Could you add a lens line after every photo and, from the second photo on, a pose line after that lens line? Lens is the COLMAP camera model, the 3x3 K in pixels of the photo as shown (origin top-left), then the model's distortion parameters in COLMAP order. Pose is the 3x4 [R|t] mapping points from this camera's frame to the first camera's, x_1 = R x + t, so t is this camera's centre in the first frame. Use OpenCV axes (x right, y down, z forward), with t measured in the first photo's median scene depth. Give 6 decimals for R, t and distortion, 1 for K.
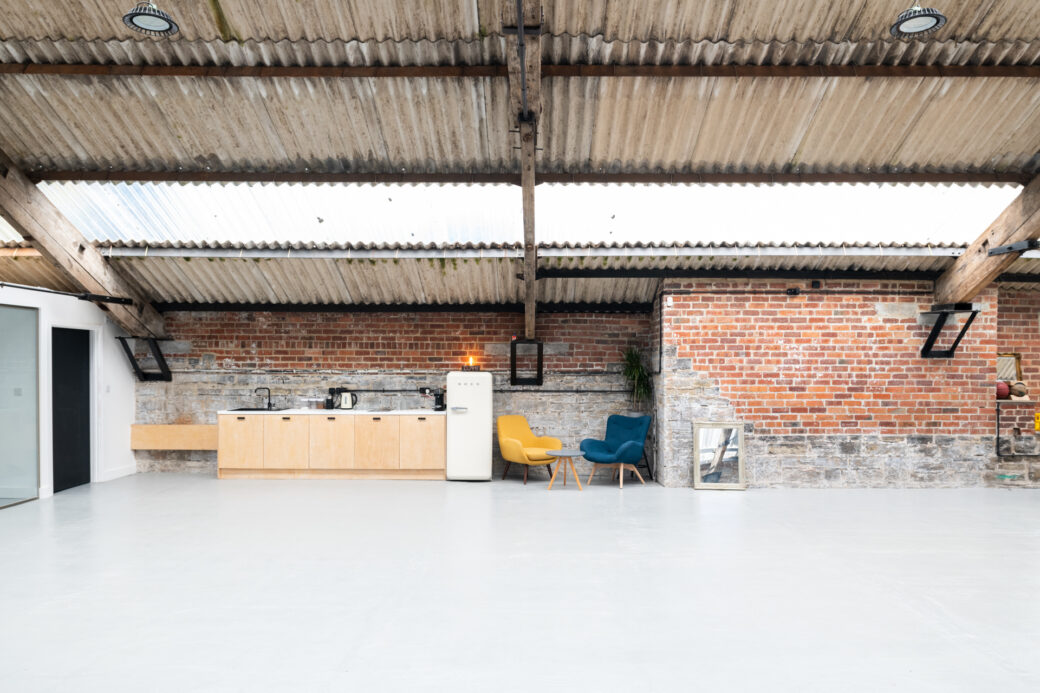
lens RADIAL K [[710.6, 0, 523.3], [0, 710.6, 368.0], [0, 0, 1]] dist [-0.003459, -0.015281]
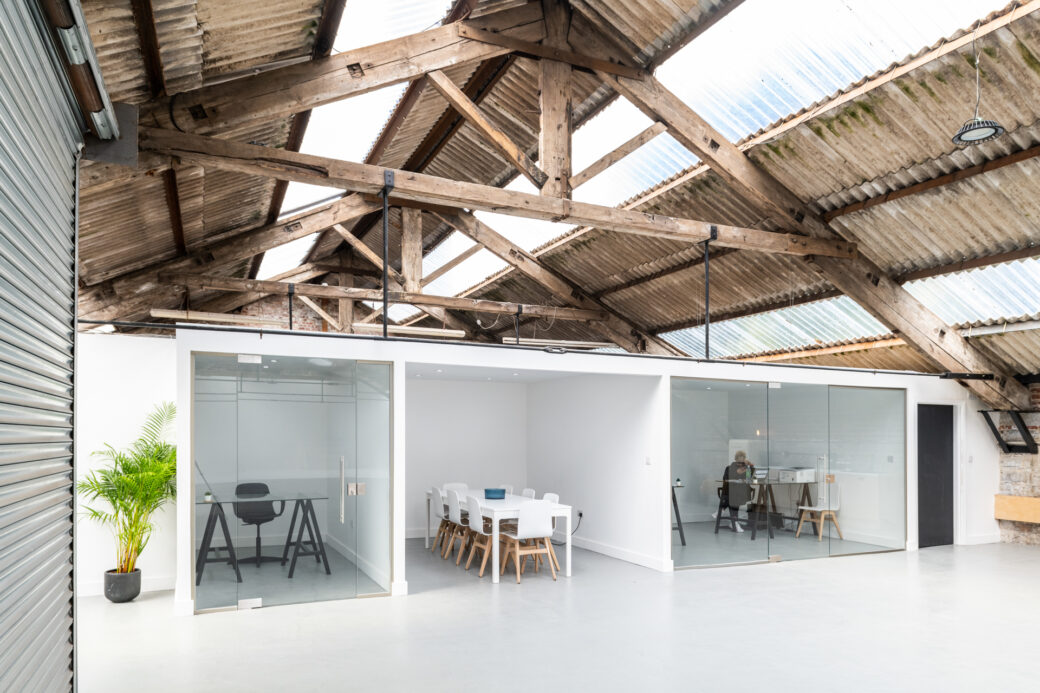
lens RADIAL K [[710.6, 0, 522.3], [0, 710.6, 427.7], [0, 0, 1]] dist [-0.003459, -0.015281]
pose [[0.426379, -0.008288, -0.904507, 0.098650], [-0.007856, 0.999886, -0.012865, 0.000834], [0.904510, 0.012591, 0.426266, -0.074384]]
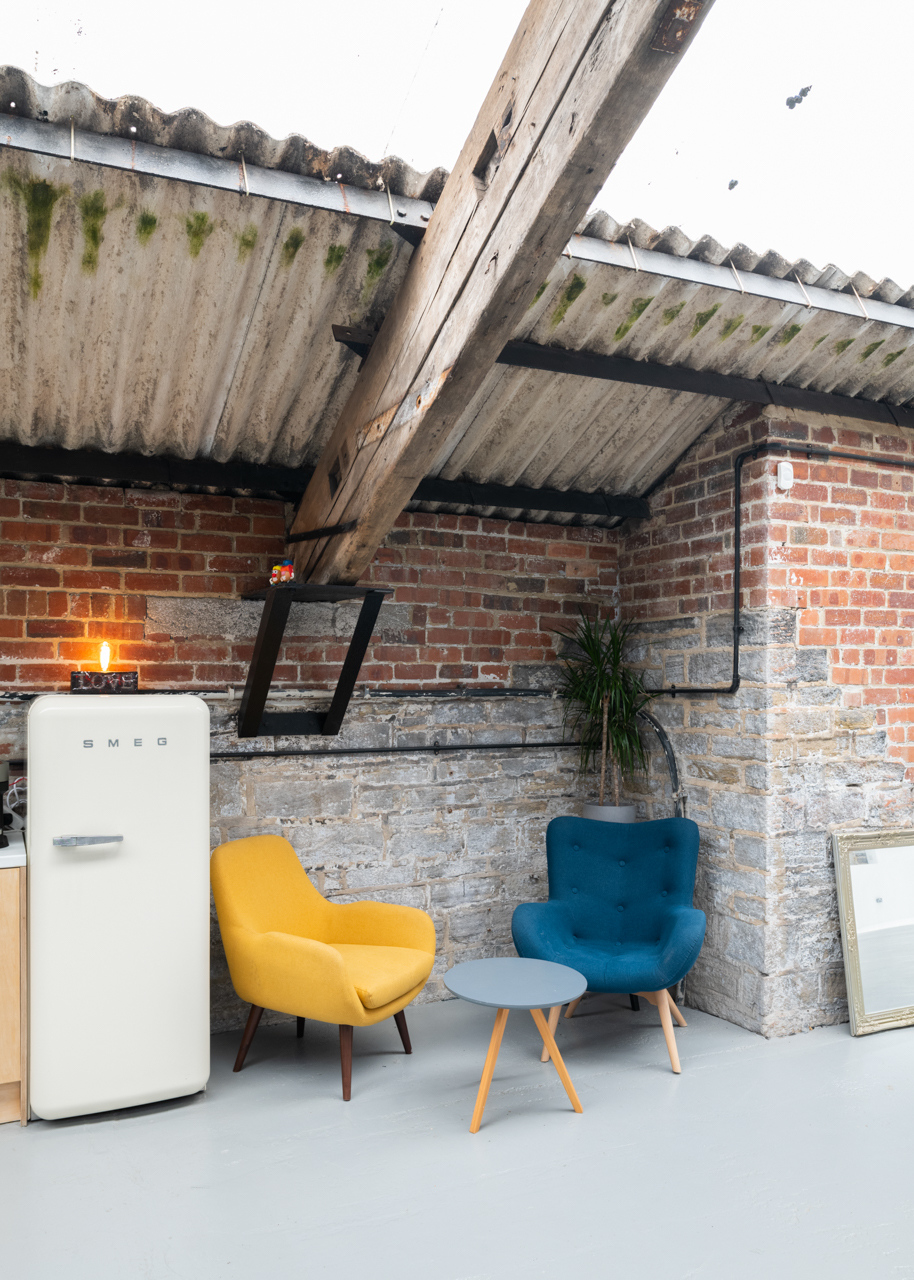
lens RADIAL K [[957.8, 0, 437.3], [0, 957.8, 691.8], [0, 0, 1]] dist [-0.008795, -0.004438]
pose [[0.904846, -0.010695, 0.425604, -0.128598], [0.004814, 0.999878, 0.014892, -0.000718], [-0.425711, -0.011426, 0.904787, 0.664969]]
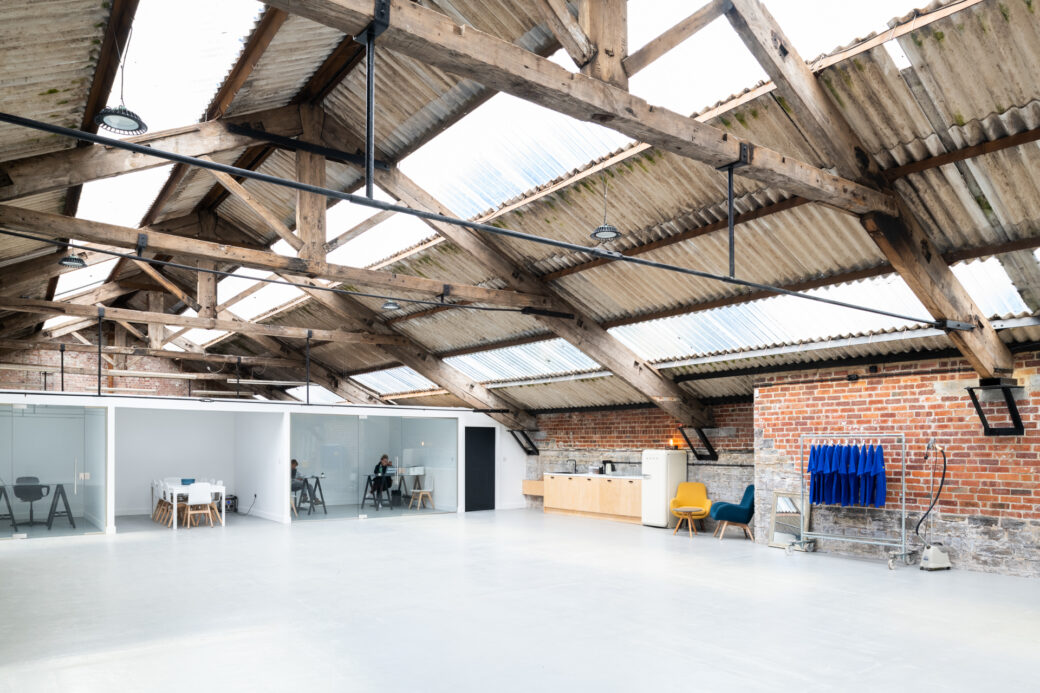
lens RADIAL K [[710.6, 0, 527.4], [0, 710.6, 428.4], [0, 0, 1]] dist [-0.003459, -0.015281]
pose [[0.612265, -0.022335, -0.790337, 0.938450], [-0.000248, 0.999595, -0.028441, 0.003200], [0.790653, 0.017609, 0.612011, -0.075063]]
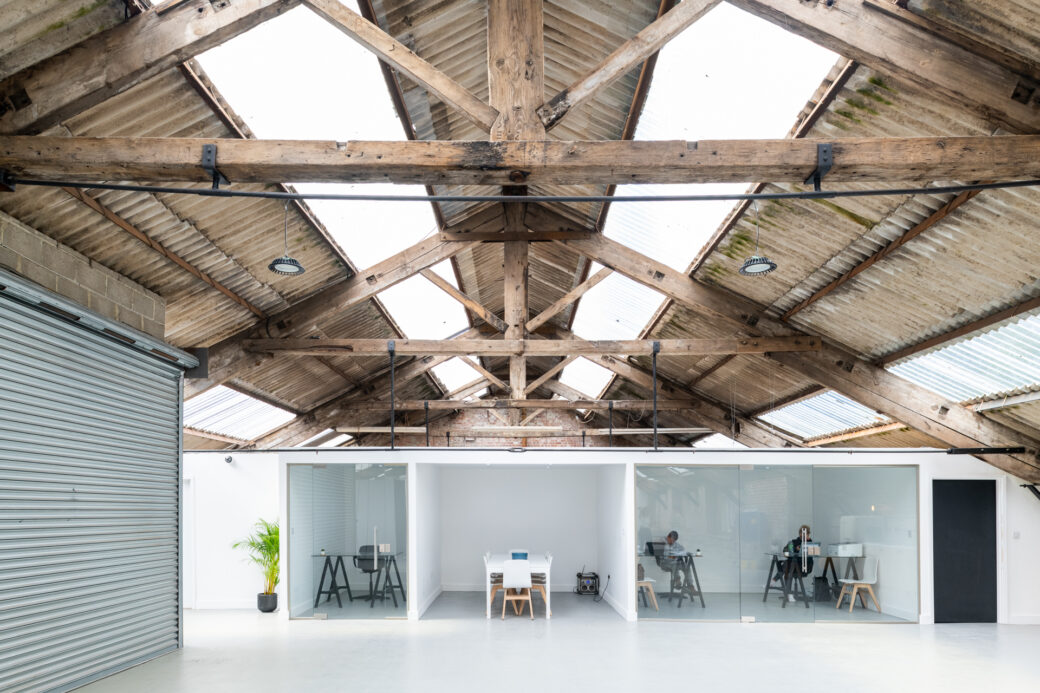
lens RADIAL K [[710.6, 0, 493.4], [0, 710.6, 496.4], [0, 0, 1]] dist [-0.003459, -0.015281]
pose [[-0.022126, -0.022235, -0.999508, 0.479394], [-0.004996, 0.999743, -0.022130, -0.000807], [0.999743, 0.004504, -0.022231, 0.277314]]
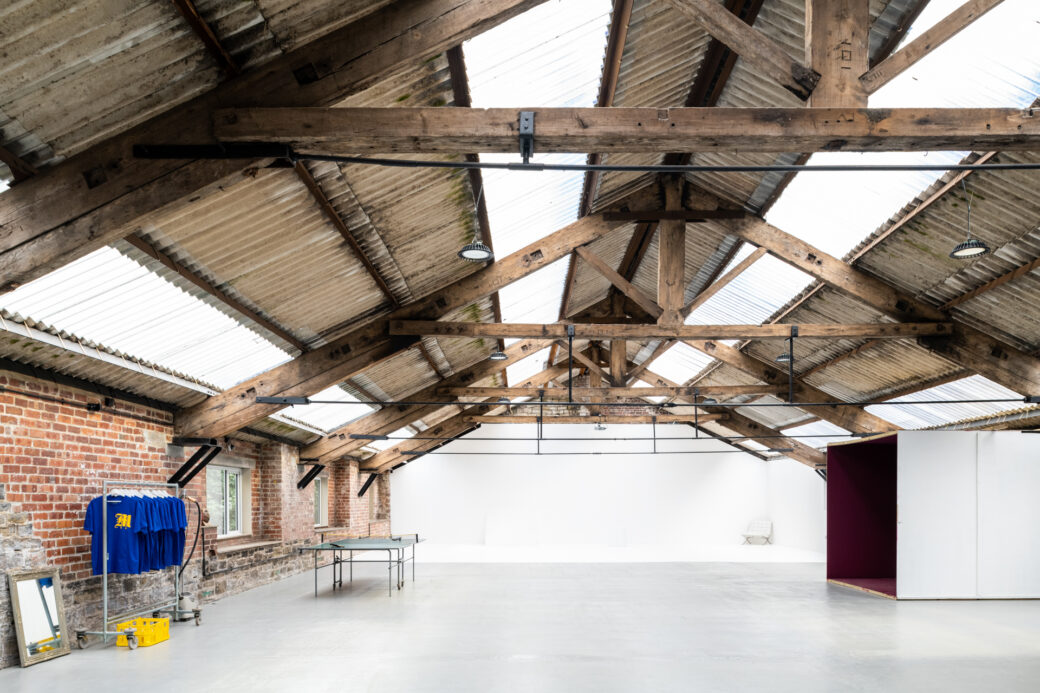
lens RADIAL K [[710.6, 0, 520.4], [0, 710.6, 498.7], [0, 0, 1]] dist [-0.003459, -0.015281]
pose [[-0.000338, -0.002473, 0.999997, -0.459505], [0.004586, 0.999986, 0.002474, 0.001444], [-0.999989, 0.004586, -0.000327, 0.492440]]
